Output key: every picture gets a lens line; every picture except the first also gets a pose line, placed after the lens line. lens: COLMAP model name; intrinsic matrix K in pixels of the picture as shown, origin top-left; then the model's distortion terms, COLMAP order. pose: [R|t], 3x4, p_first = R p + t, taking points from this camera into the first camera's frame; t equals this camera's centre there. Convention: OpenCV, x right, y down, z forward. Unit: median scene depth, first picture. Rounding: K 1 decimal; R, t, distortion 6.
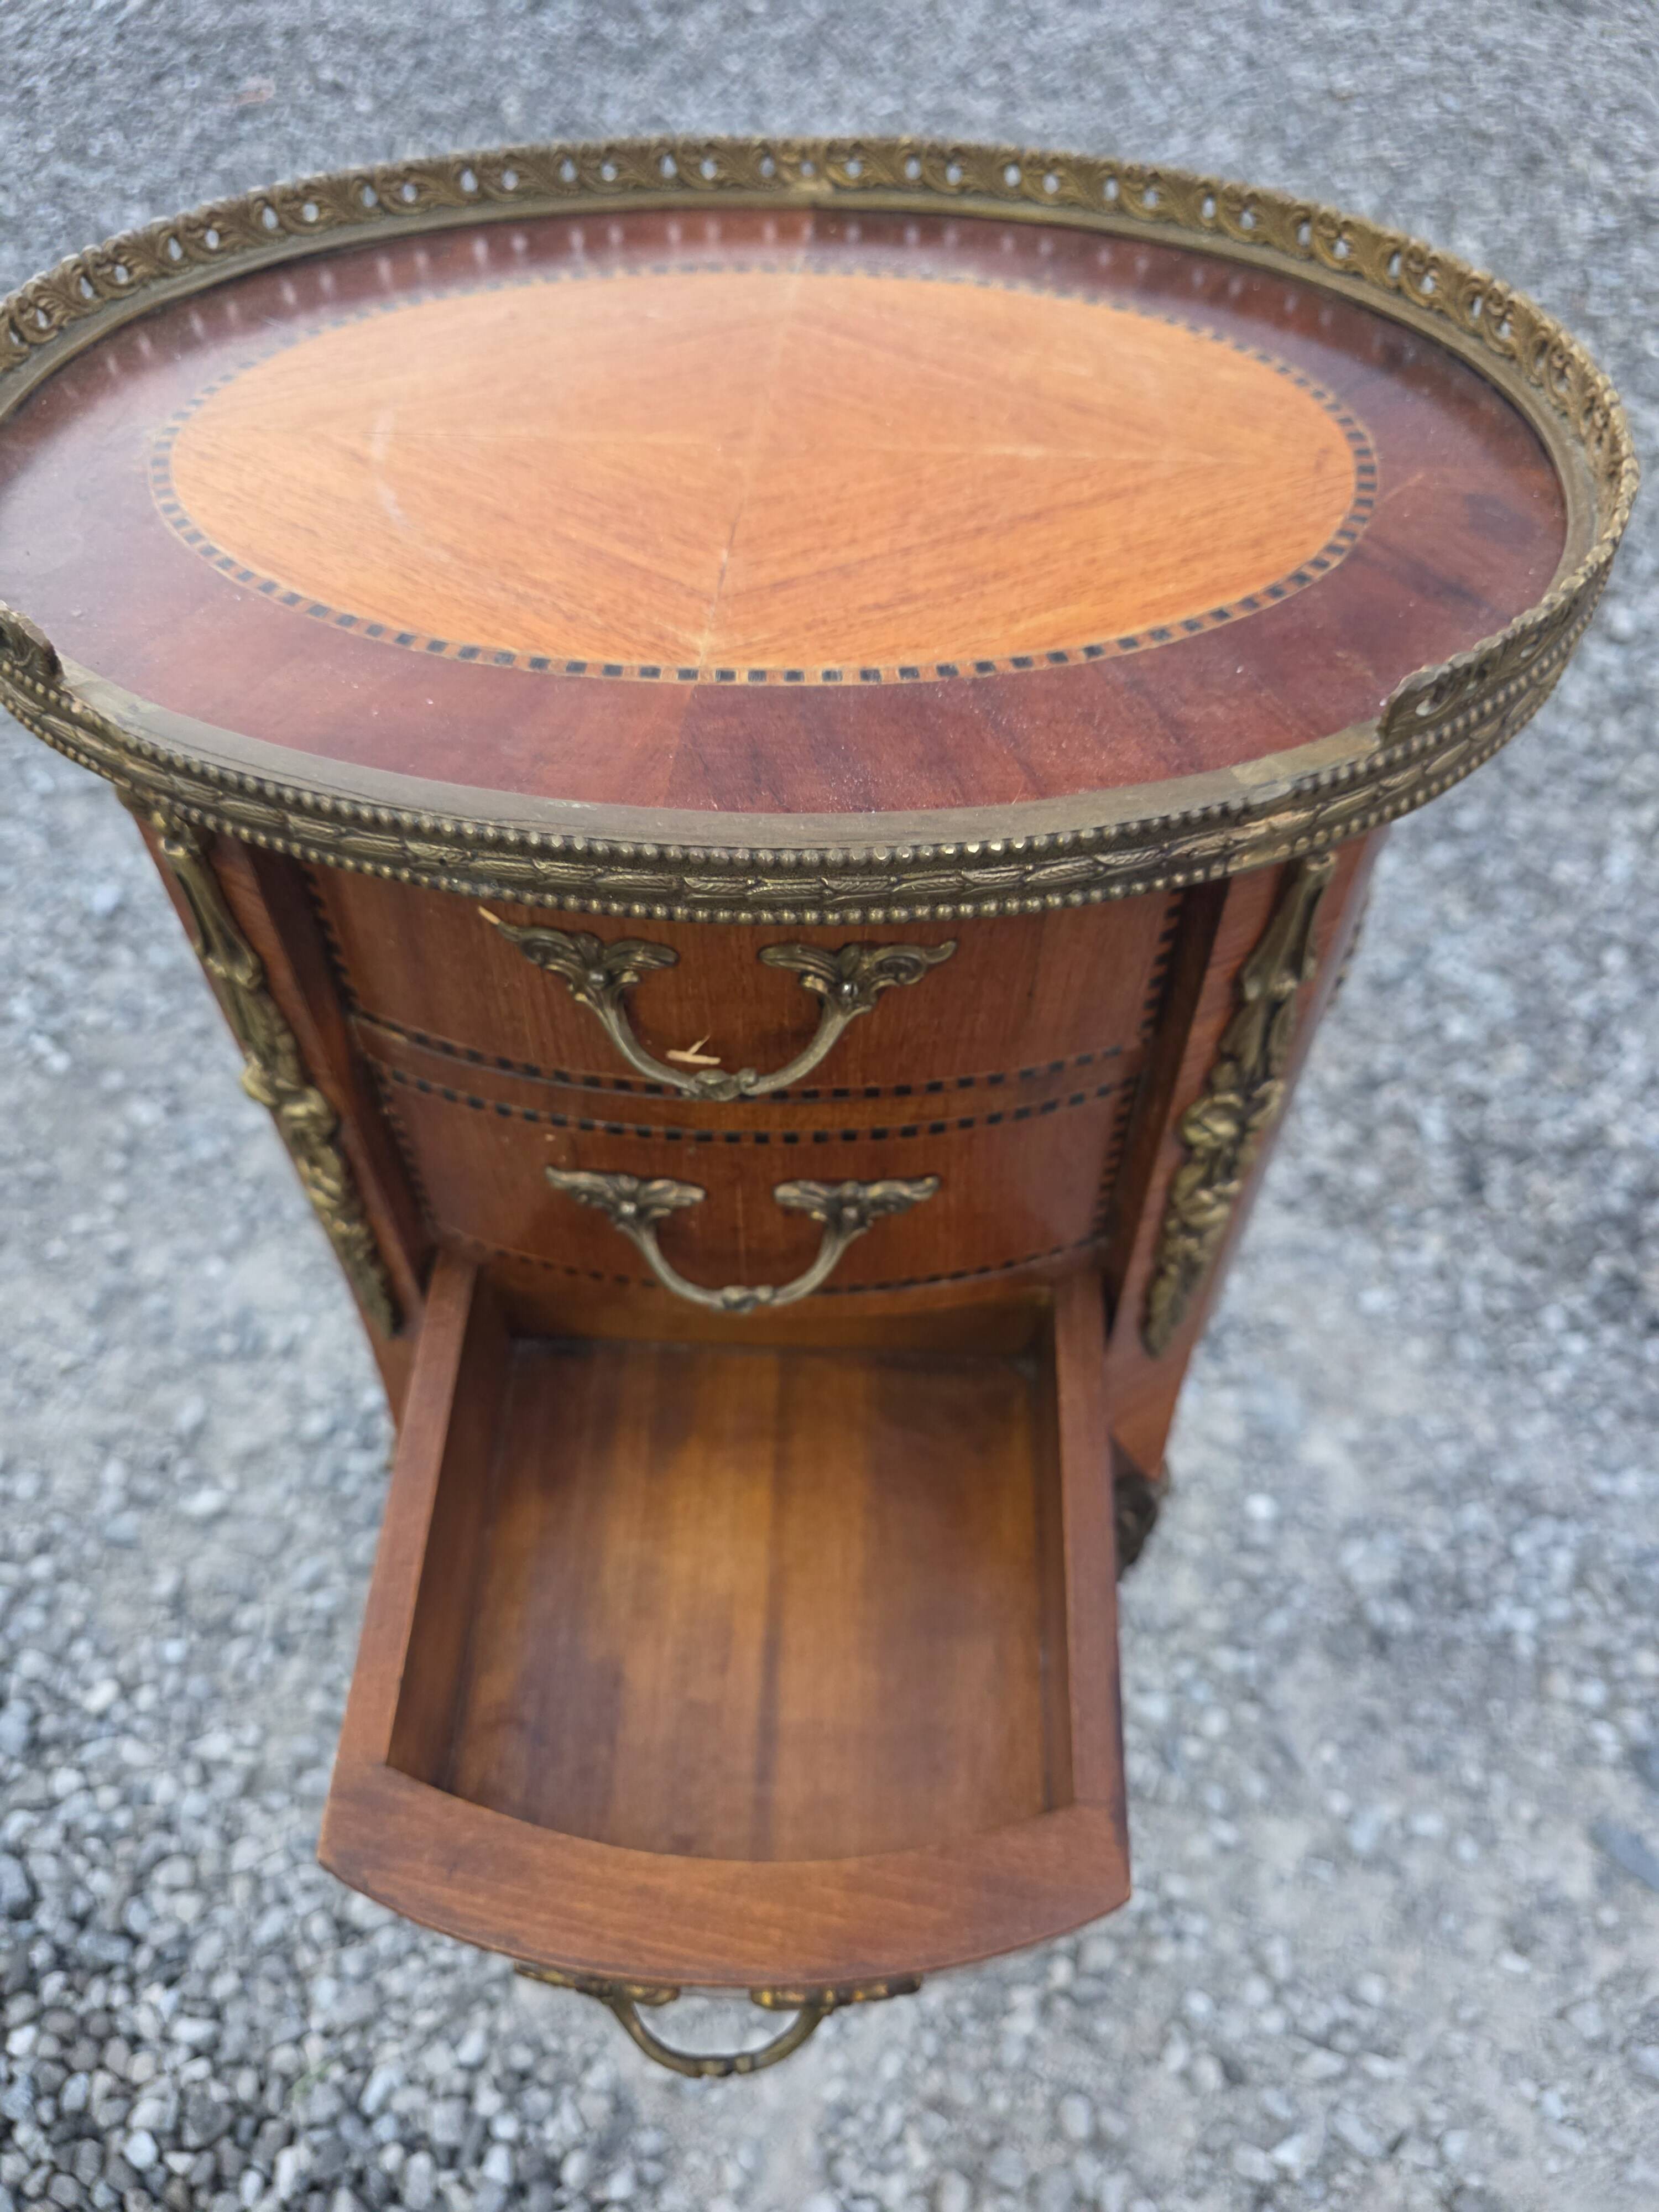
lens RADIAL K [[1570.2, 0, 834.6], [0, 1570.2, 1119.8], [0, 0, 1]] dist [-0.003028, -0.003494]
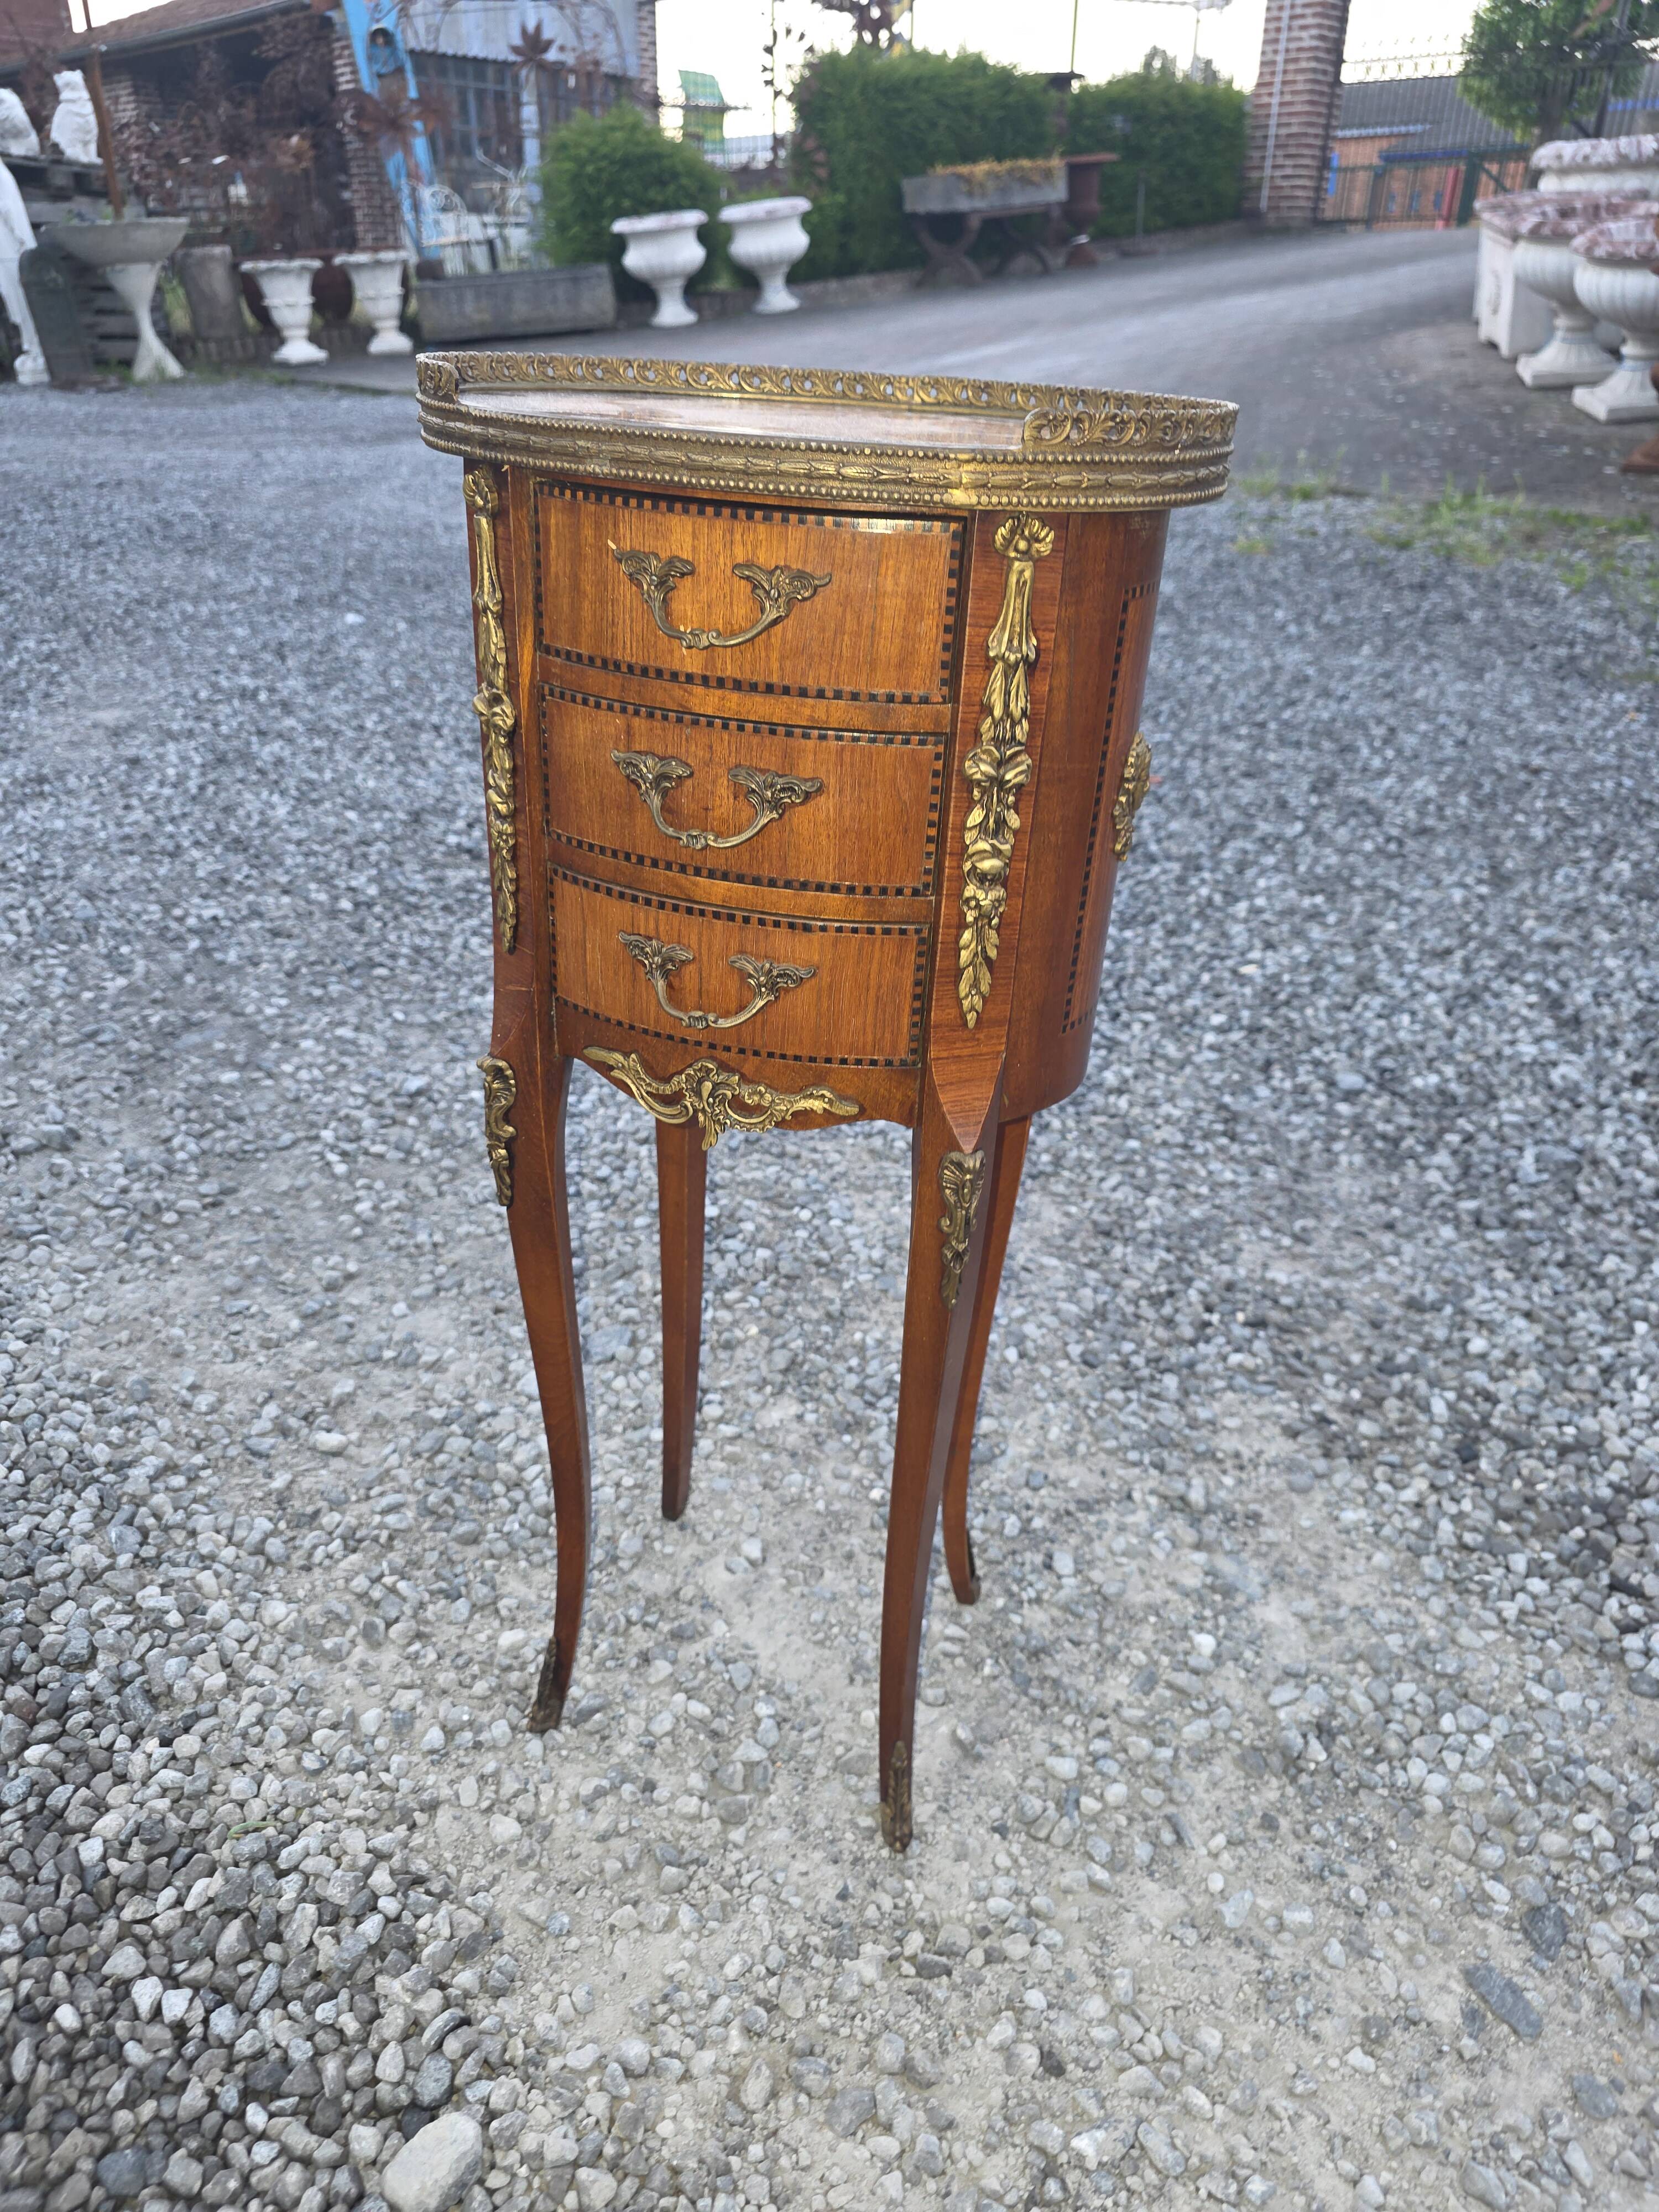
lens RADIAL K [[1567.3, 0, 838.7], [0, 1567.3, 1117.0], [0, 0, 1]] dist [0.040397, -0.037042]
pose [[0.965865, 0.162772, -0.201517, 0.223633], [-0.230232, 0.895961, -0.379799, 0.471090], [0.118731, 0.413230, 0.902853, -0.198214]]
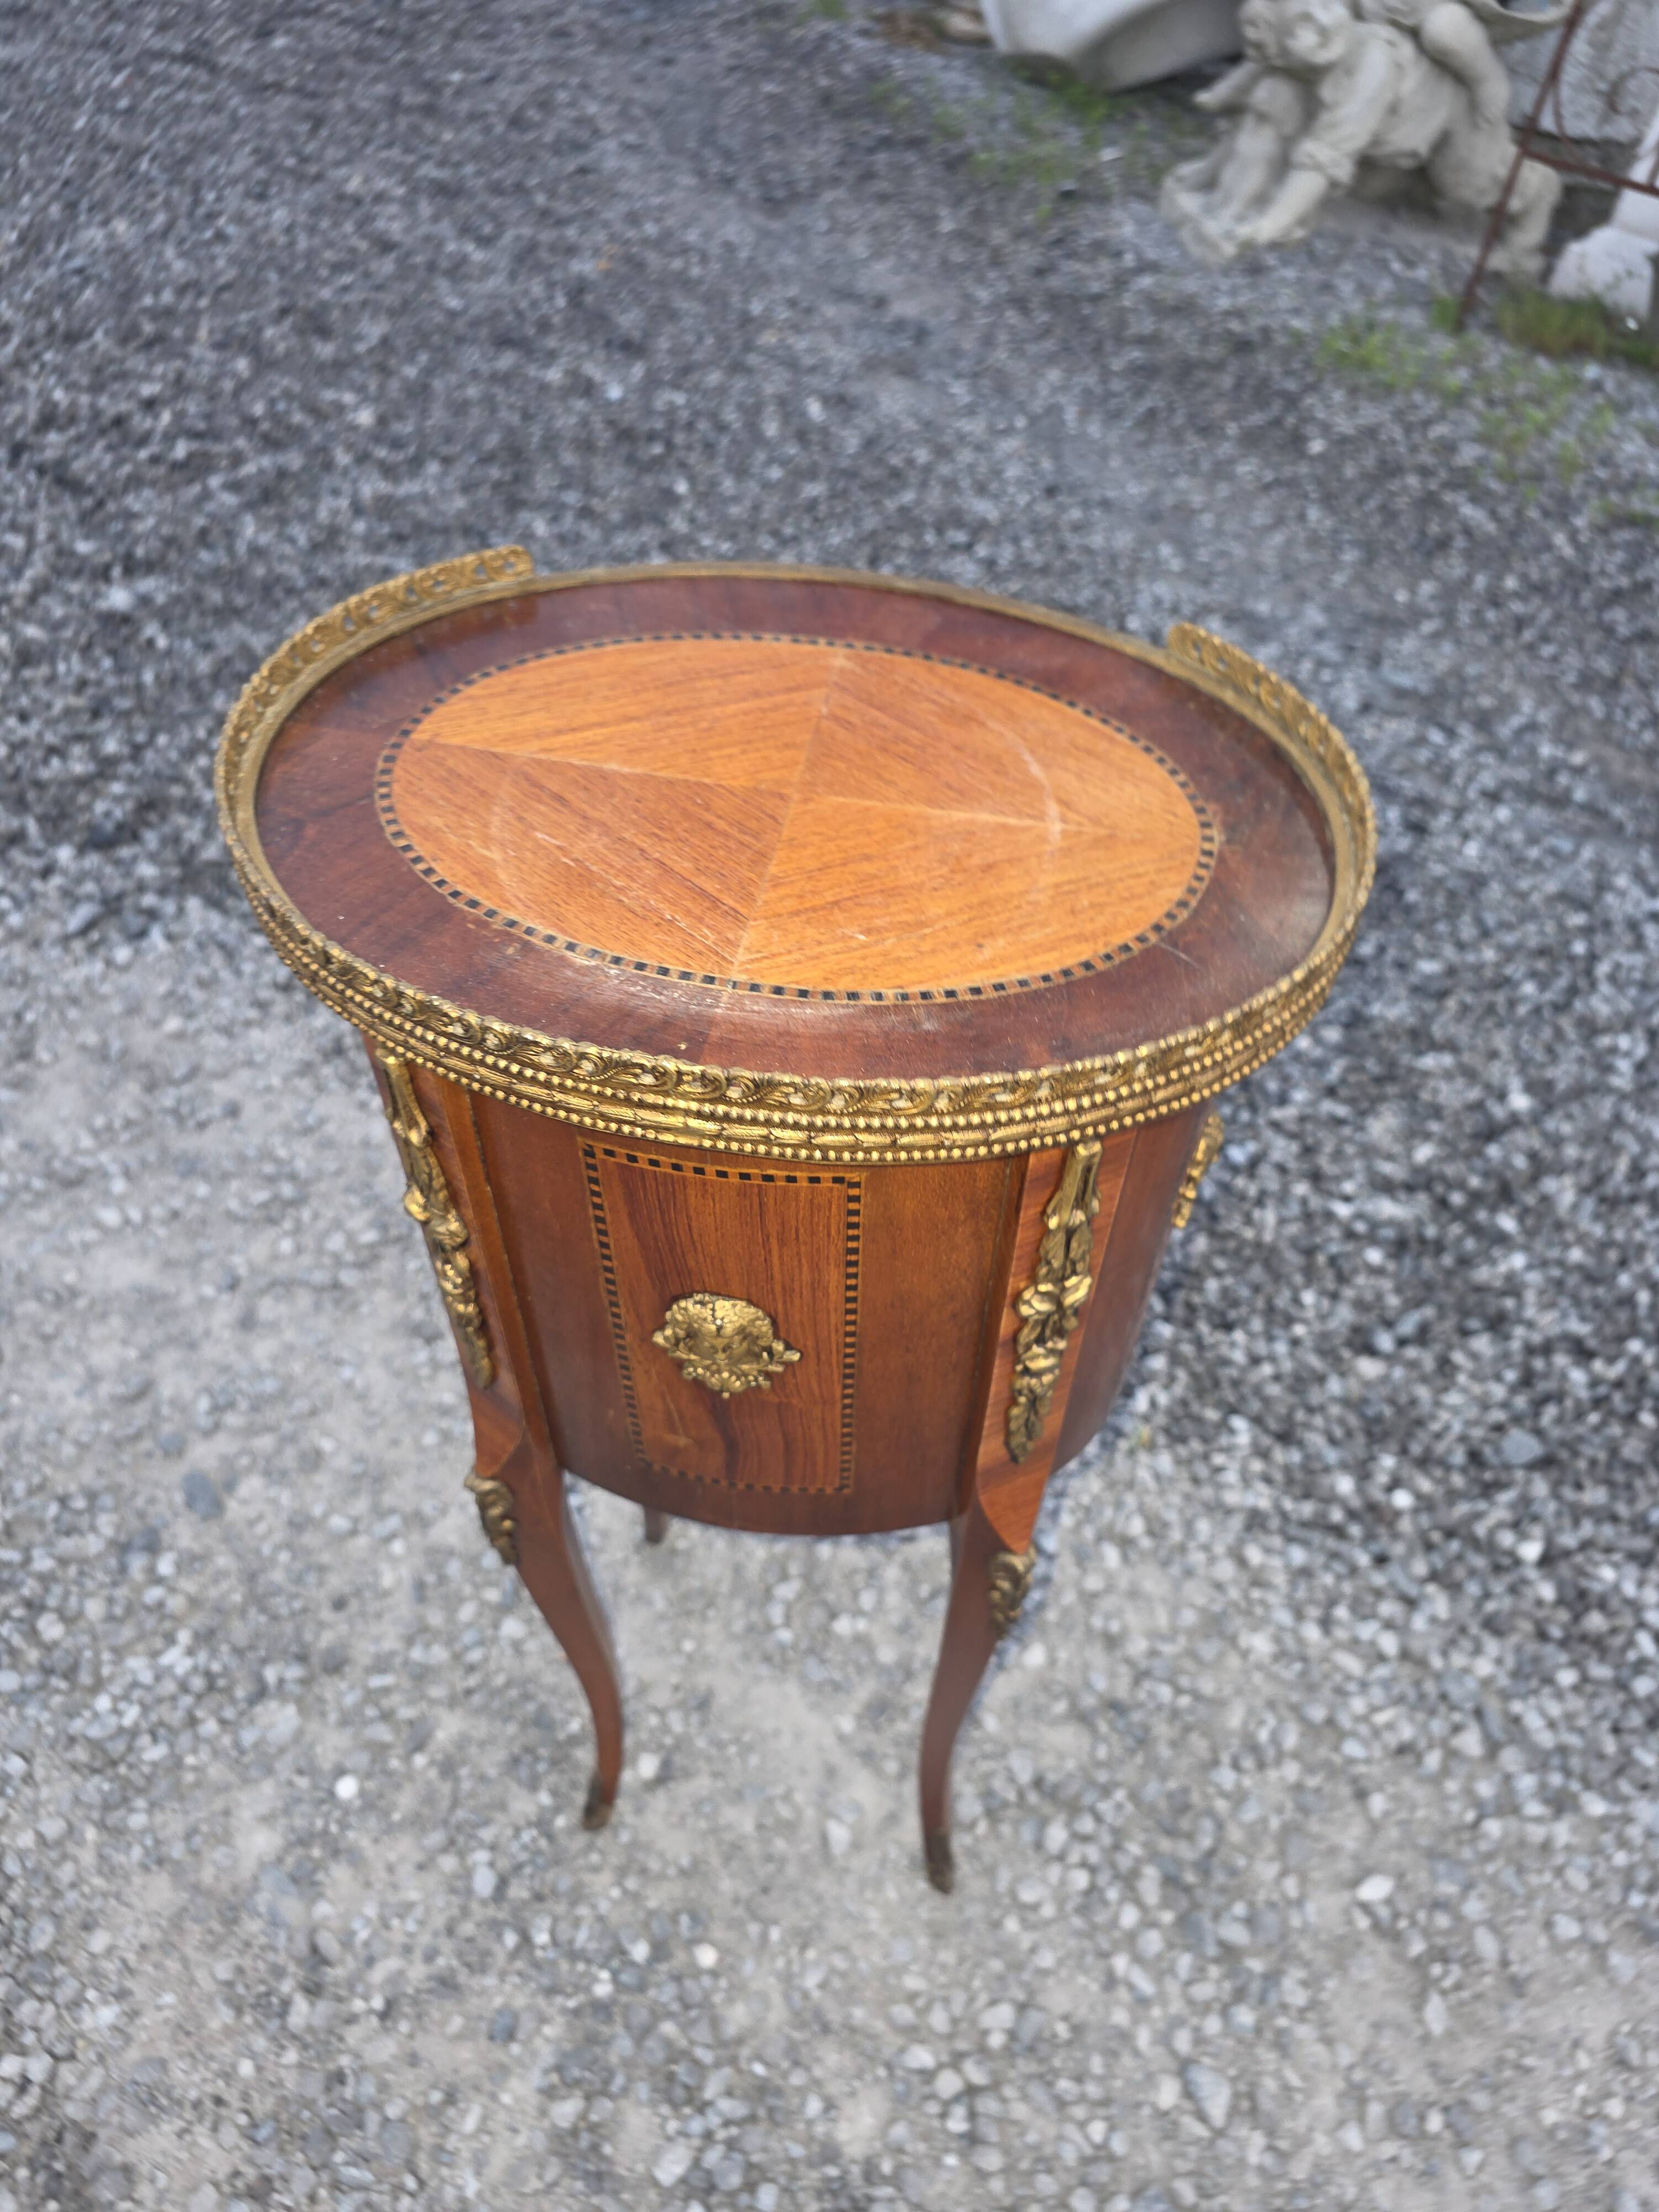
lens RADIAL K [[1470.0, 0, 834.3], [0, 1470.0, 1110.6], [0, 0, 1]] dist [0.021959, -0.027970]
pose [[-0.996572, -0.071704, 0.041256, -0.071065], [0.053250, -0.174367, 0.983240, -0.740287], [-0.063309, 0.982067, 0.177587, 0.433385]]
